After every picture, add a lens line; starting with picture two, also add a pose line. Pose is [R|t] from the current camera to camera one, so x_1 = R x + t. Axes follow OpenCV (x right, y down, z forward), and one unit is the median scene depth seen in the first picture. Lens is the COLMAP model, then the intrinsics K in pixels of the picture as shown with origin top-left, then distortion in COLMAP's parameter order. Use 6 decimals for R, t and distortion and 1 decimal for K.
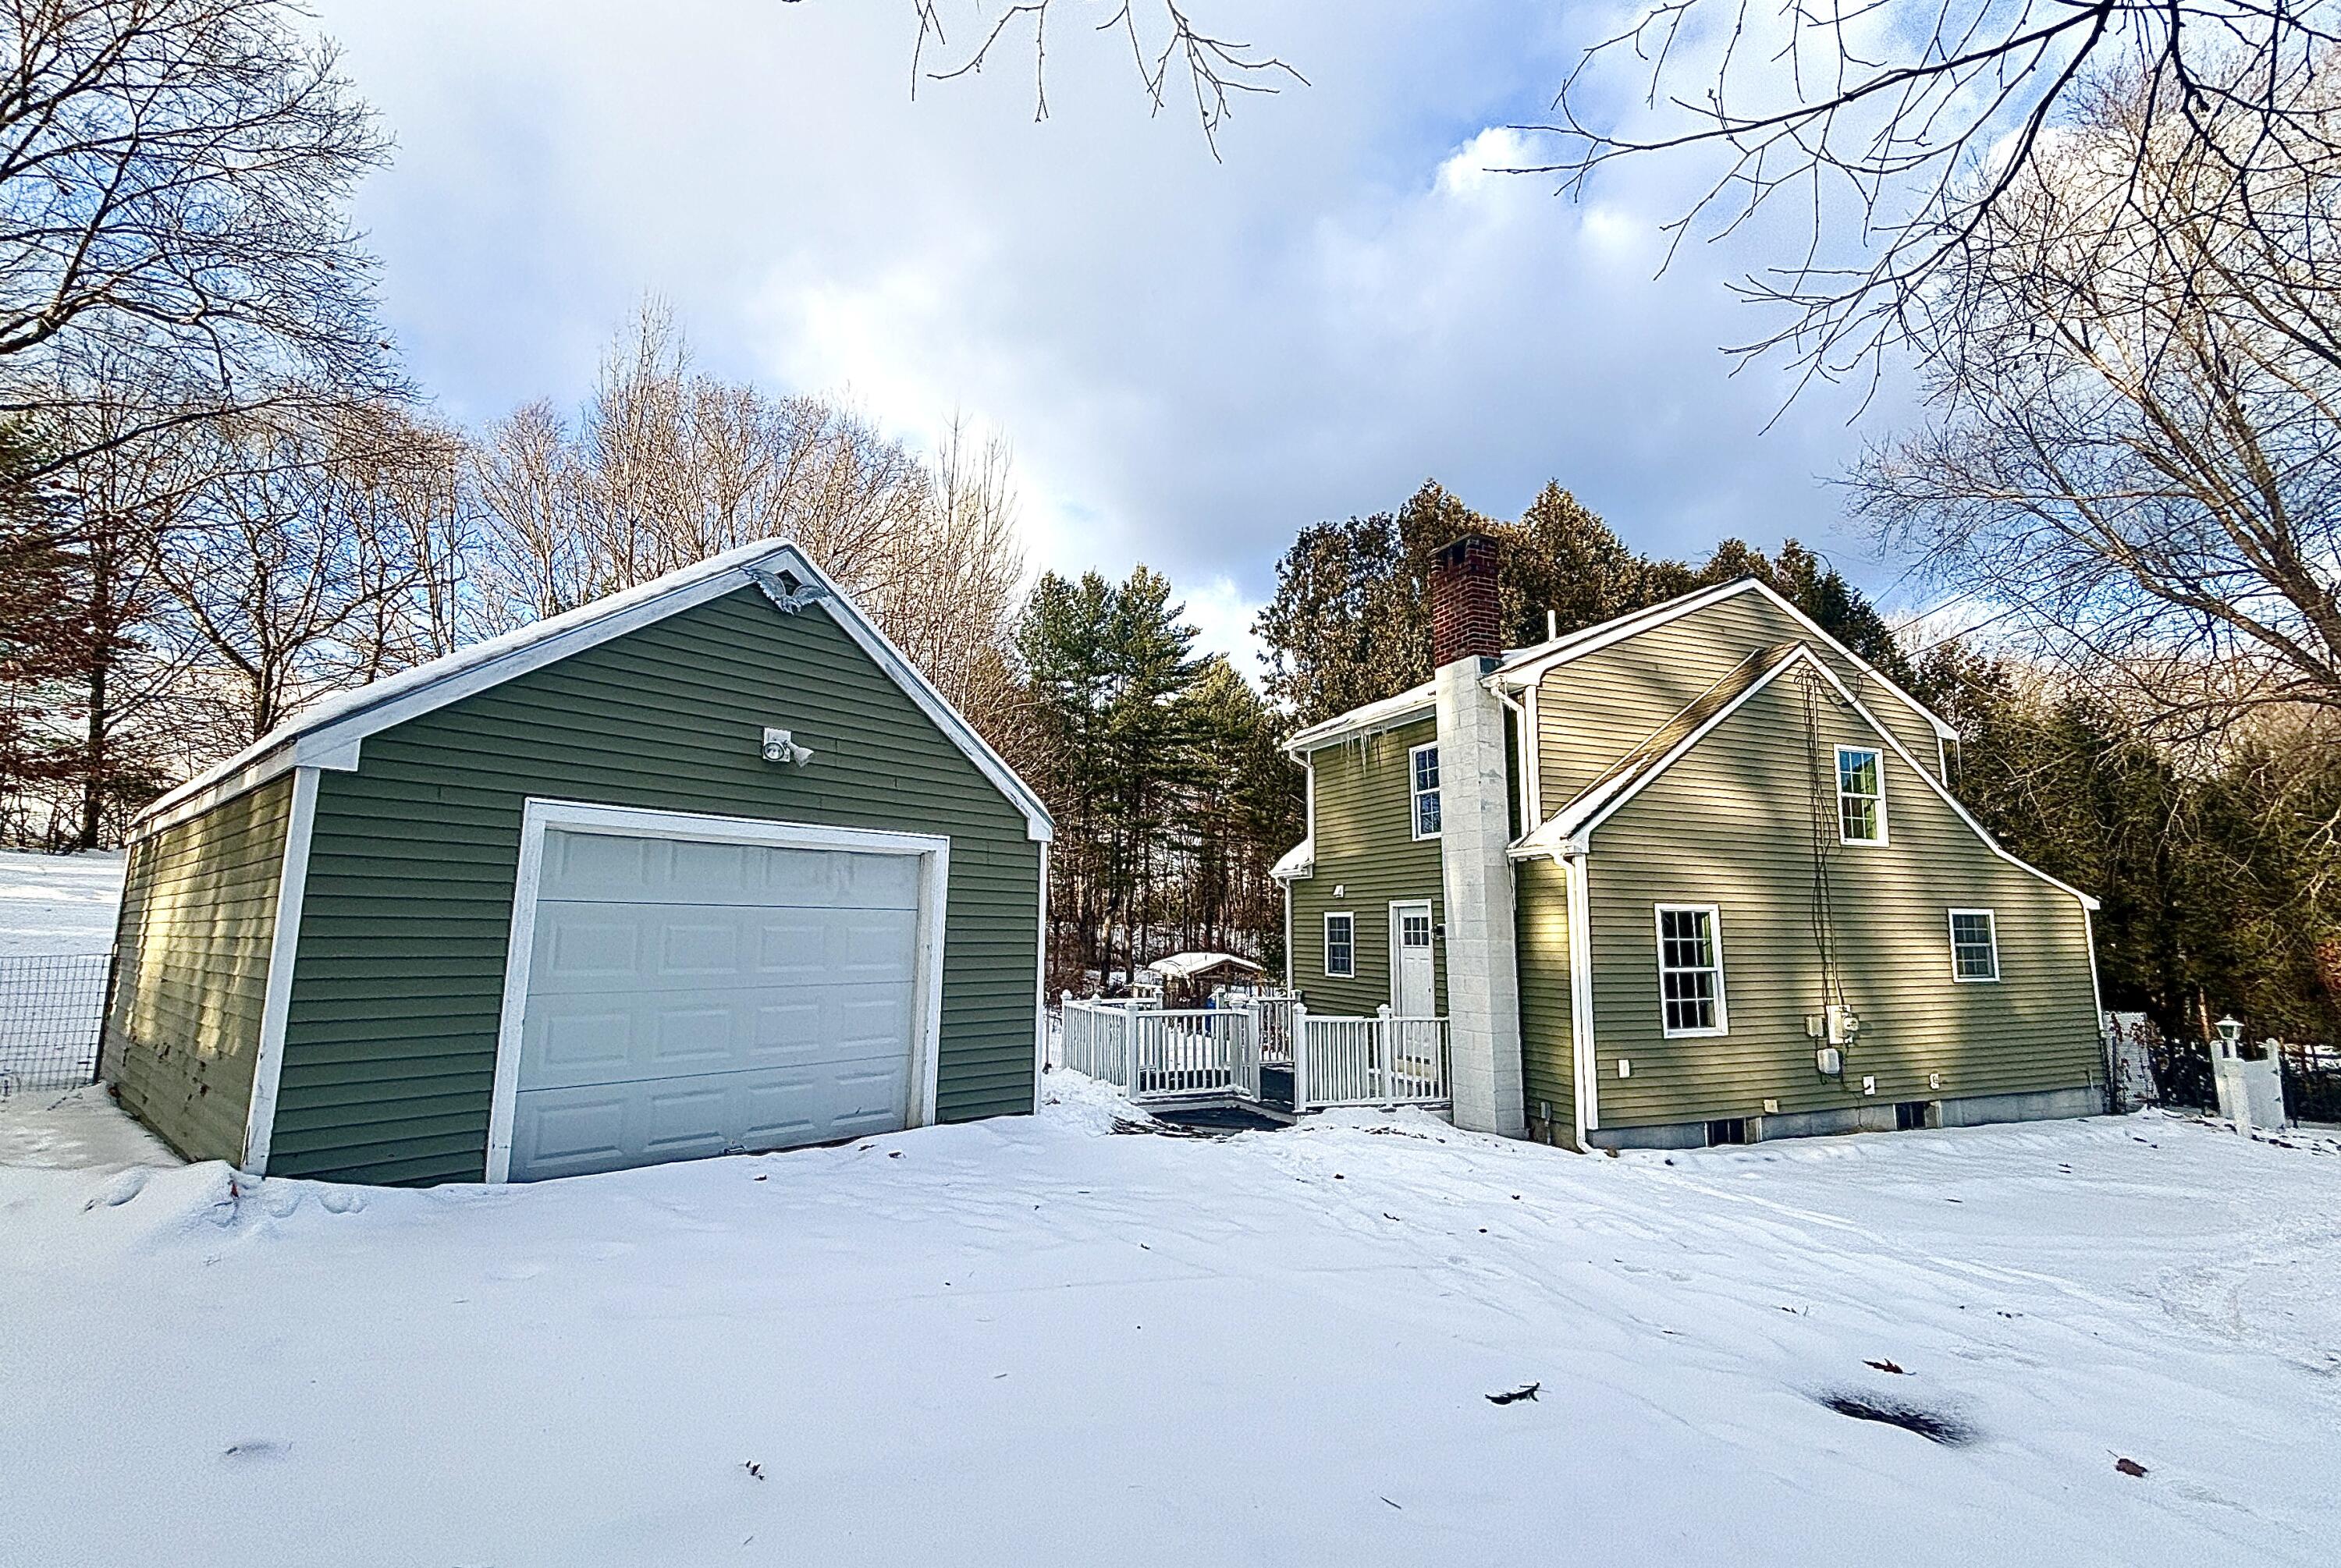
lens RADIAL K [[1029.0, 0, 1135.7], [0, 1029.0, 789.0], [0, 0, 1]] dist [-0.001907, -0.000313]
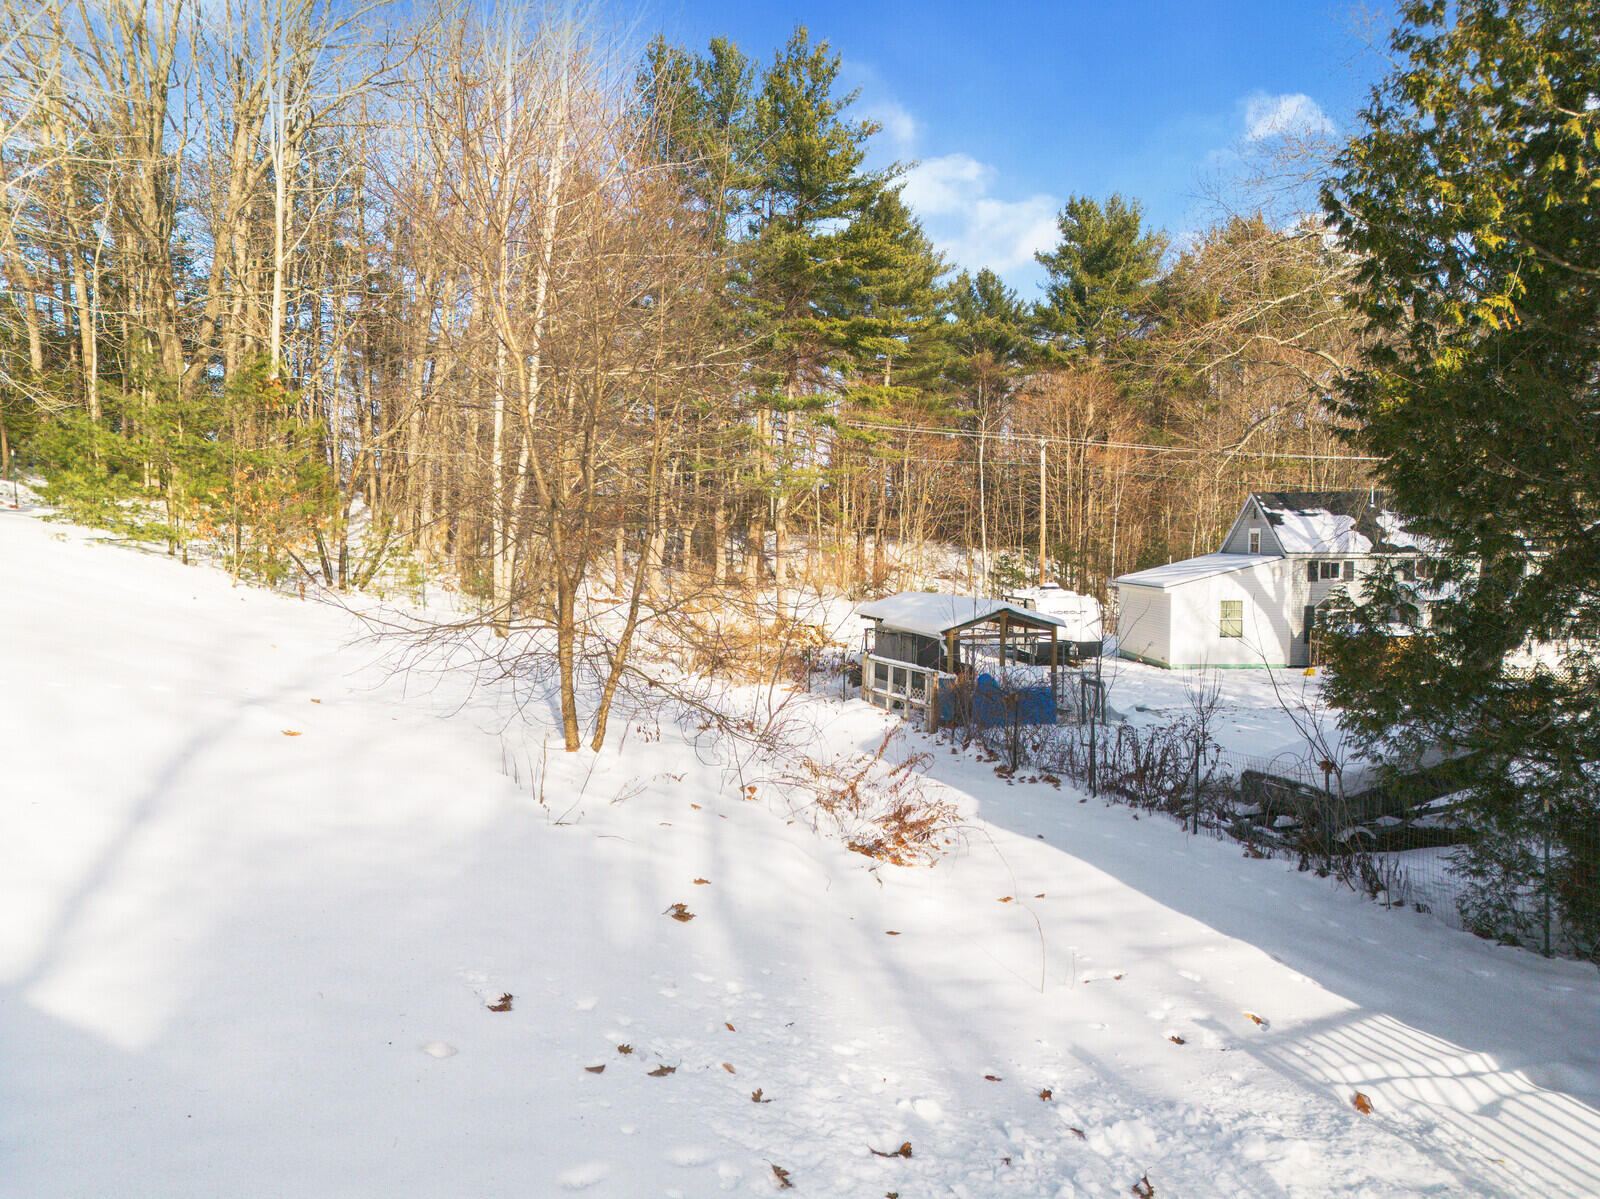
lens RADIAL K [[1109.8, 0, 804.5], [0, 1109.8, 593.8], [0, 0, 1]] dist [0.080927, -0.063634]
pose [[0.998369, -0.004192, 0.056930, -0.177092], [-0.006628, 0.982042, 0.188548, 0.077599], [-0.056698, -0.188618, 0.980413, 0.927328]]
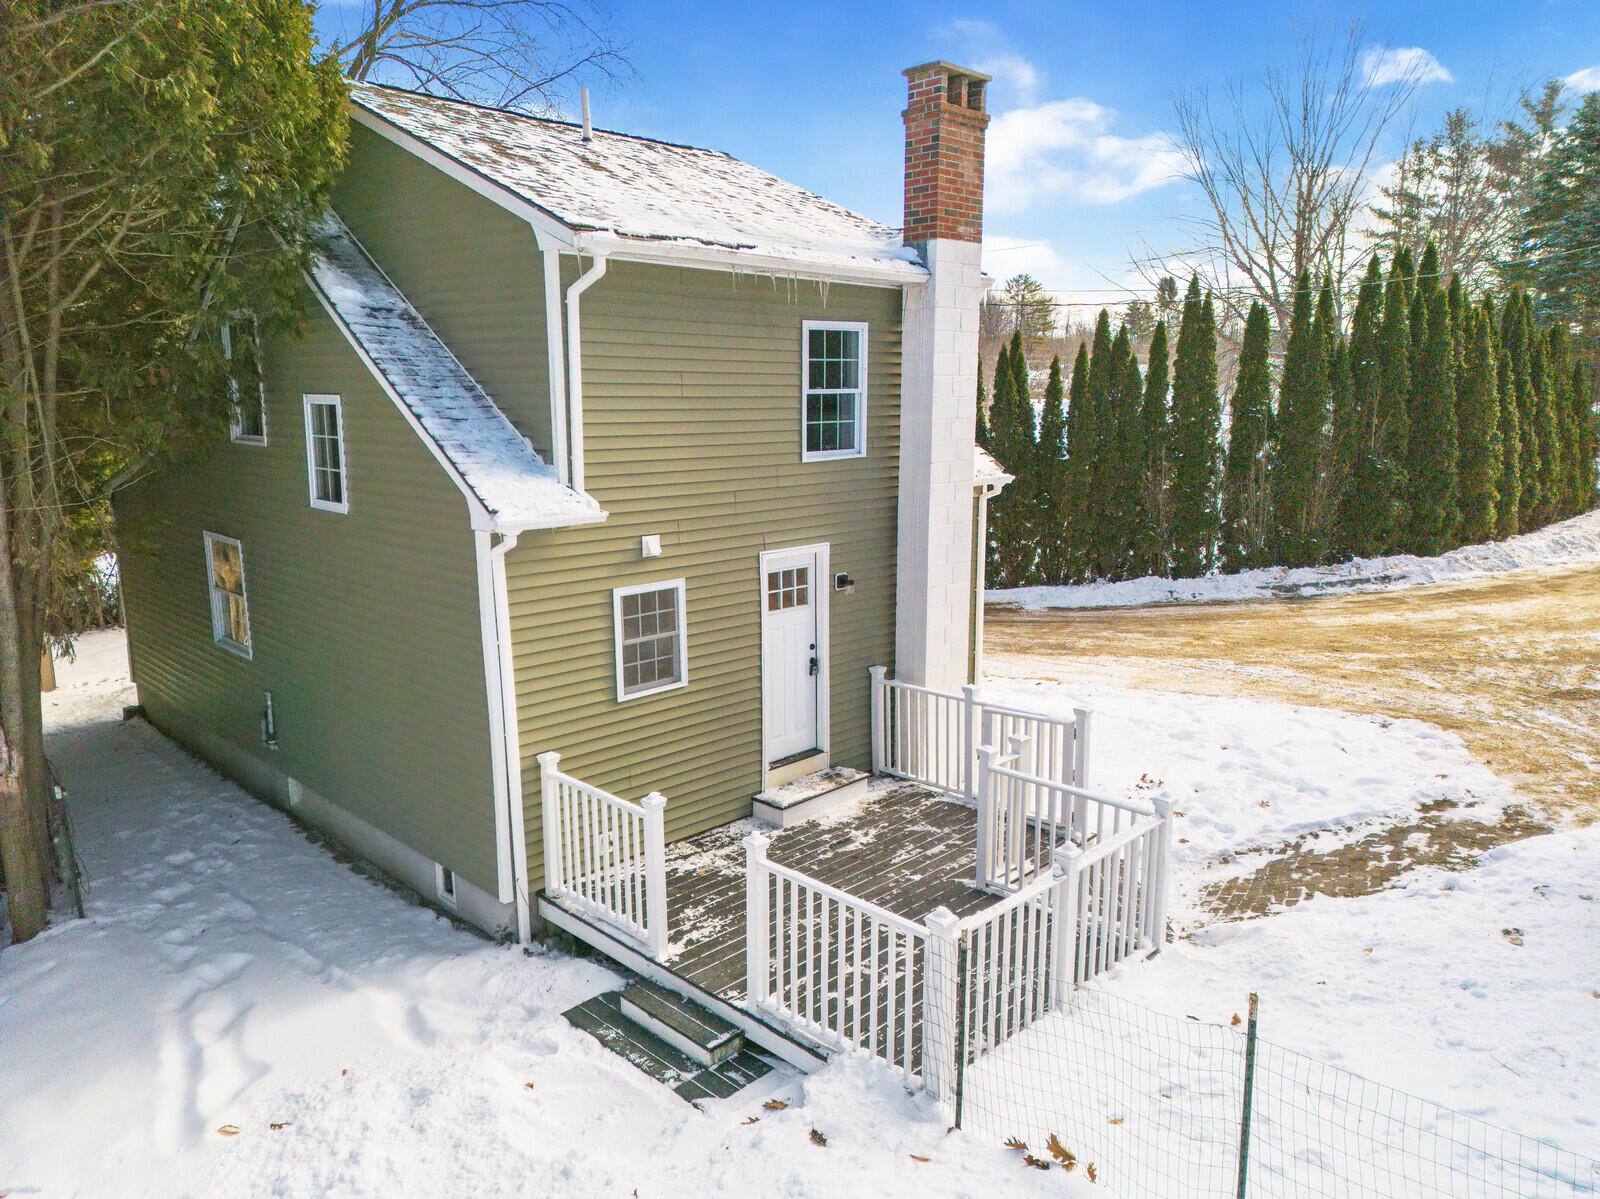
lens RADIAL K [[1109.8, 0, 804.5], [0, 1109.8, 593.8], [0, 0, 1]] dist [0.080927, -0.063634]
pose [[-0.379438, -0.177464, 0.908038, -0.425094], [-0.128260, 0.982046, 0.138333, 0.035591], [-0.916284, -0.063976, -0.395387, 1.300512]]
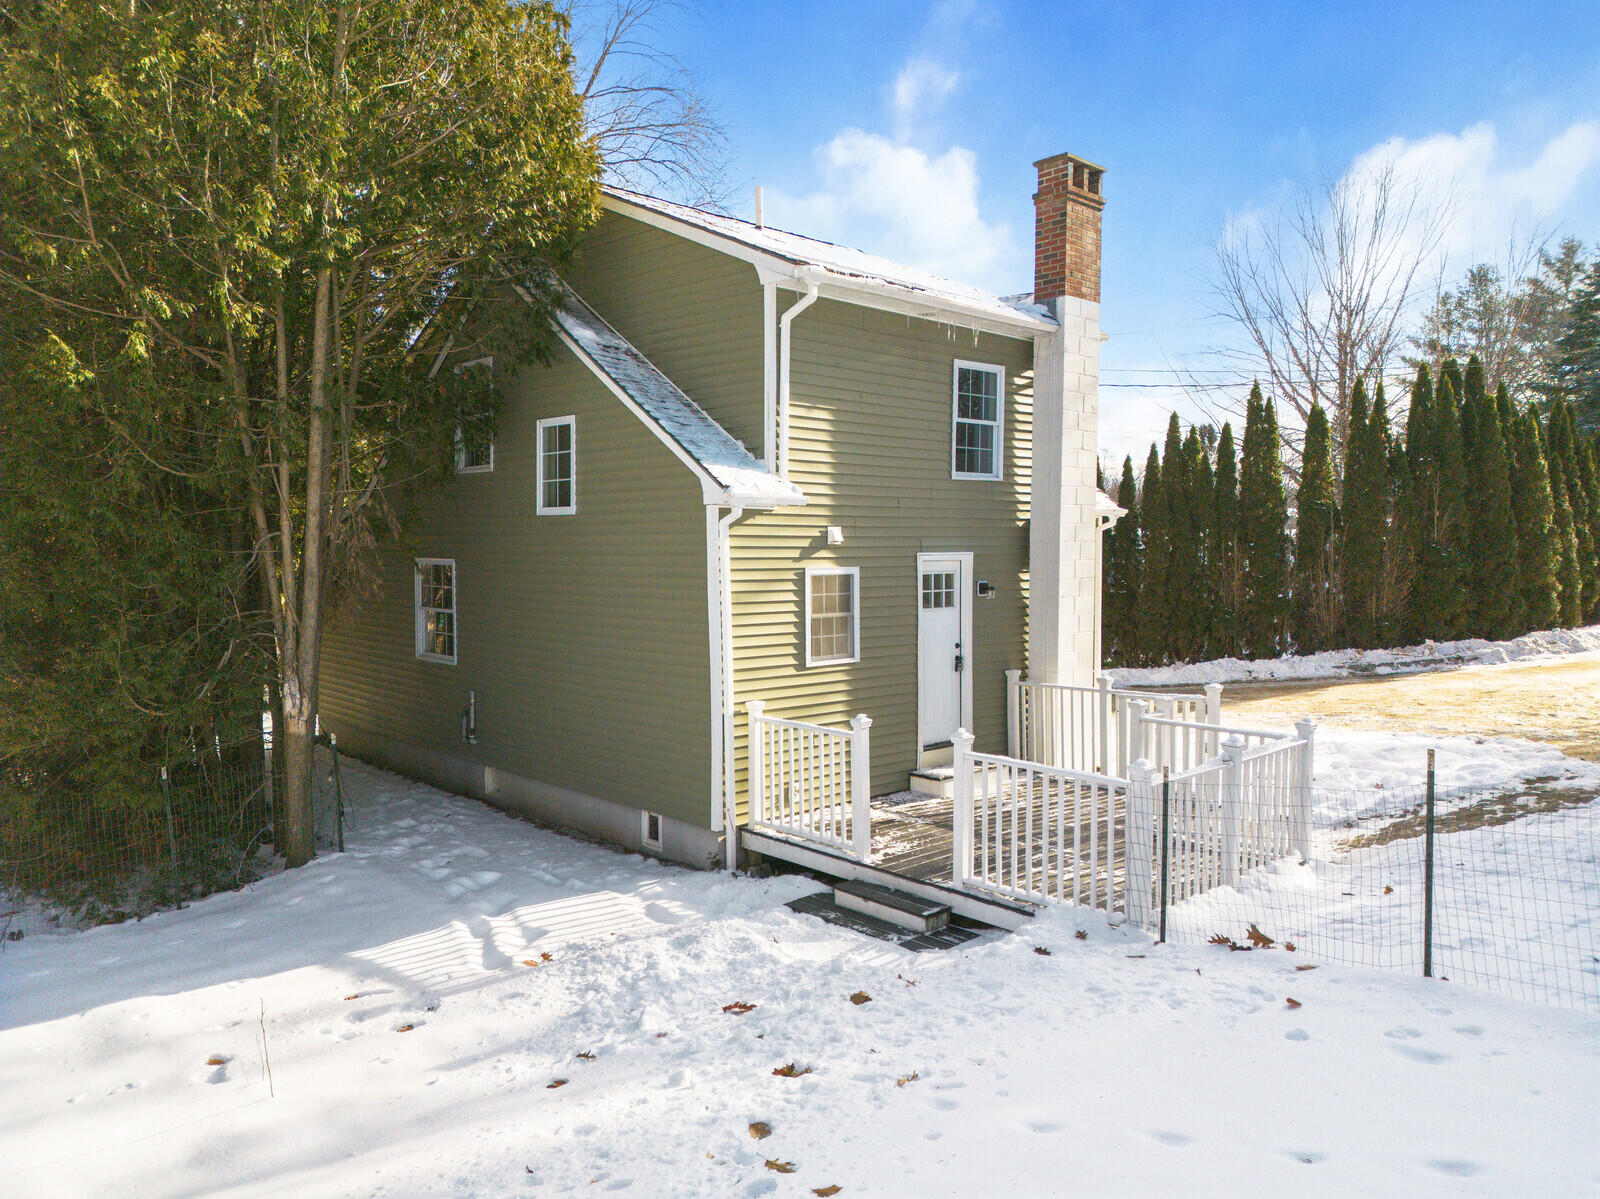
lens RADIAL K [[1116.6, 0, 803.3], [0, 1116.6, 591.4], [0, 0, 1]] dist [0.085400, -0.079423]
pose [[-0.350144, -0.050546, 0.935331, -0.508662], [-0.131925, 0.991251, 0.004182, 0.150342], [-0.927359, -0.121929, -0.353749, 1.416988]]
